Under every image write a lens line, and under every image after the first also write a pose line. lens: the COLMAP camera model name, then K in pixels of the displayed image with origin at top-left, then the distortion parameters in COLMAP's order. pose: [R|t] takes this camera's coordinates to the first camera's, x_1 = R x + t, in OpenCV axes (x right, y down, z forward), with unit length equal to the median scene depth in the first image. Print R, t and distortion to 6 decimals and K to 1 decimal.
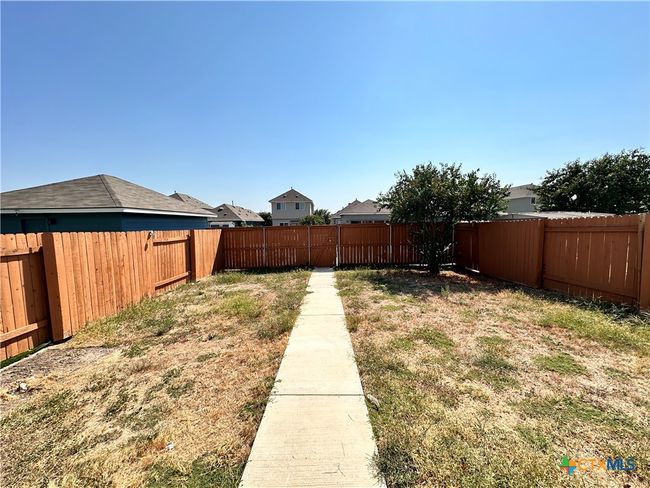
lens RADIAL K [[268.8, 0, 325.0], [0, 268.8, 244.0], [0, 0, 1]] dist [0.000240, 0.000372]
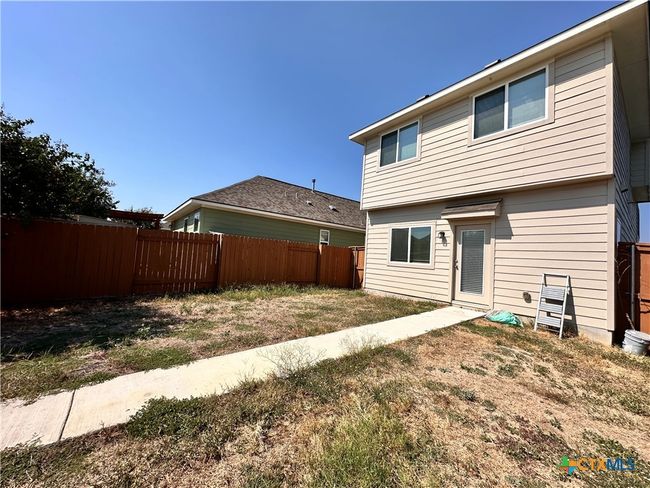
lens RADIAL K [[268.8, 0, 325.0], [0, 268.8, 244.0], [0, 0, 1]] dist [0.000240, 0.000372]
pose [[-0.622298, 0.015392, 0.782629, -0.495564], [0.010811, 0.999880, -0.011068, -0.010830], [-0.782706, 0.001574, -0.622390, 1.152515]]
